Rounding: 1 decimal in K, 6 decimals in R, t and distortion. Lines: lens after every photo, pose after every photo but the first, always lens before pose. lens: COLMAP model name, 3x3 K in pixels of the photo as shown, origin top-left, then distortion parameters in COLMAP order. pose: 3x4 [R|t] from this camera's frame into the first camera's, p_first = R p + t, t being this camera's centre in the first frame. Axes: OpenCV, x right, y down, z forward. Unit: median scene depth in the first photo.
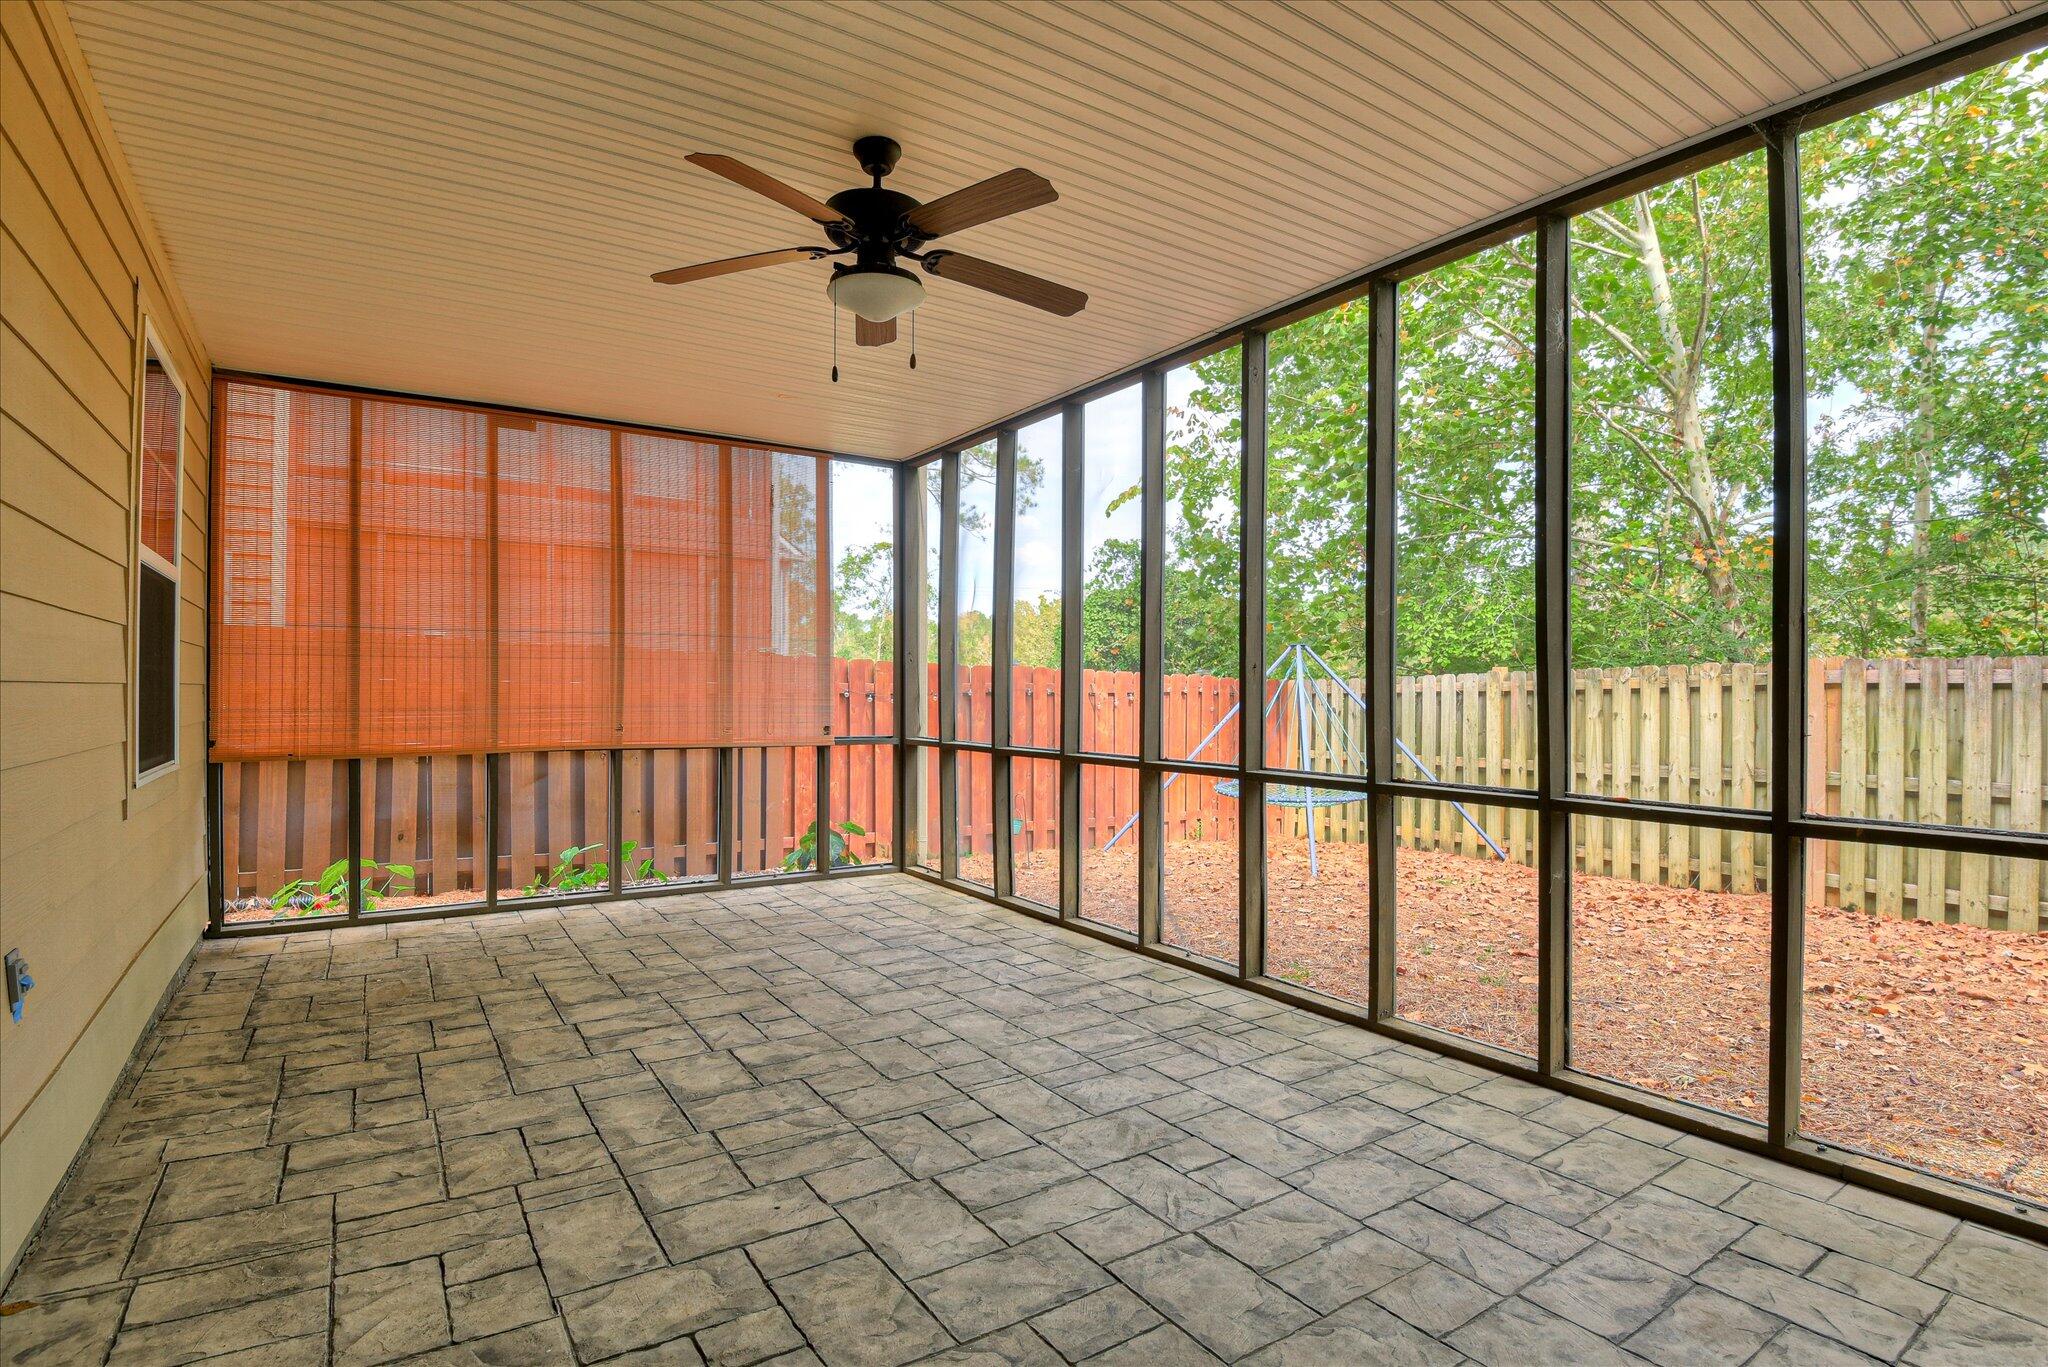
lens RADIAL K [[963.6, 0, 1016.8], [0, 963.6, 689.2], [0, 0, 1]] dist [0.001949, -0.016294]
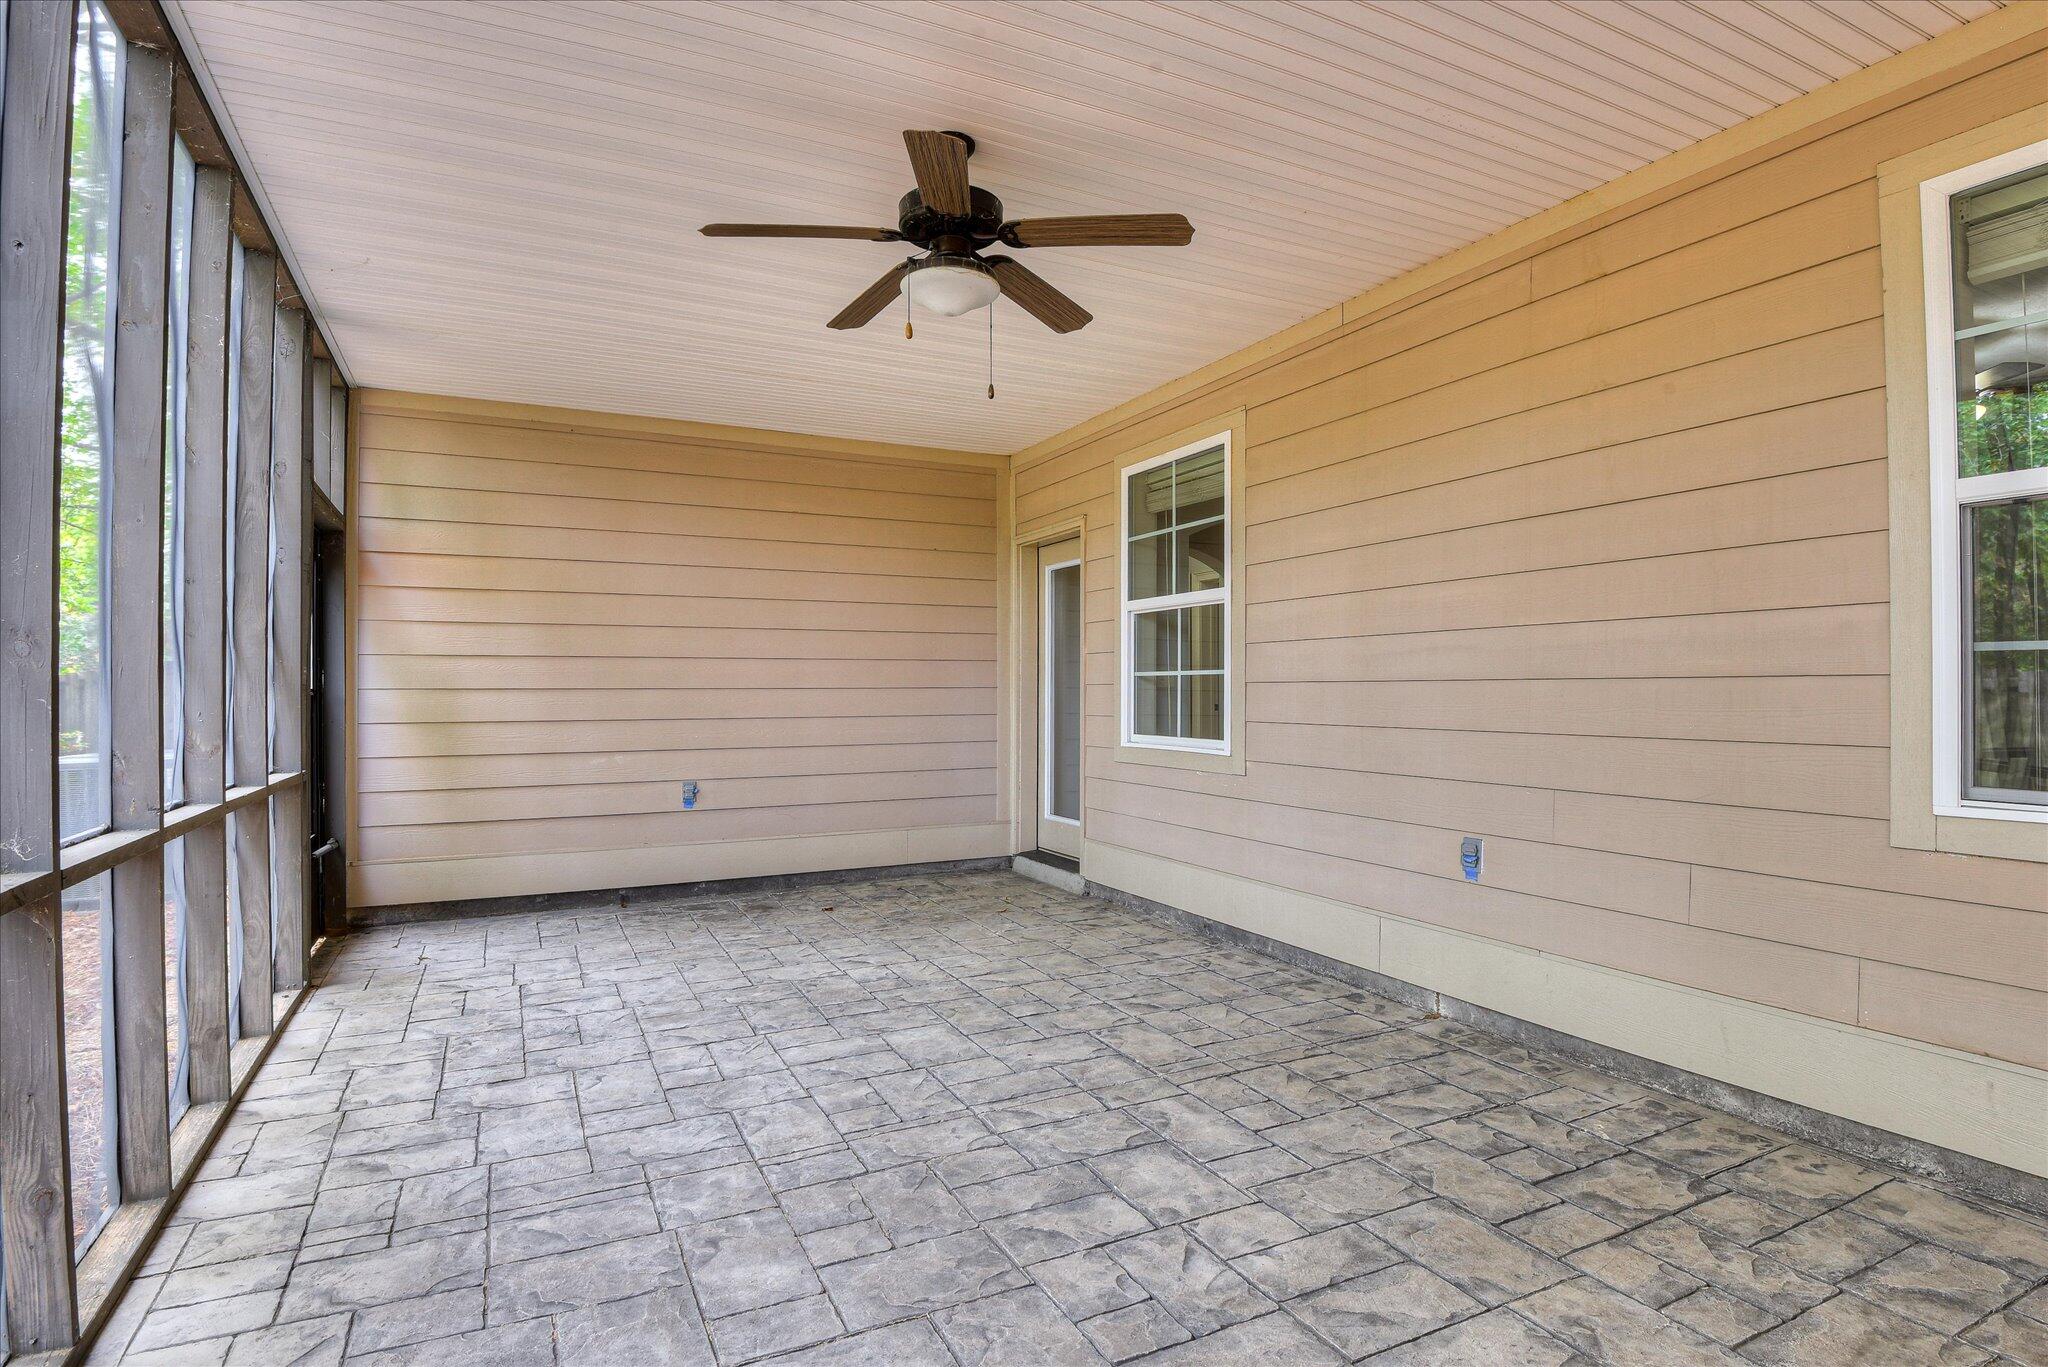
lens RADIAL K [[963.6, 0, 1016.8], [0, 963.6, 689.2], [0, 0, 1]] dist [0.001949, -0.016294]
pose [[-0.990371, 0.002769, 0.138411, -0.353657], [0.002619, 0.999996, -0.001265, 0.013488], [-0.138414, -0.000891, -0.990374, 1.976768]]
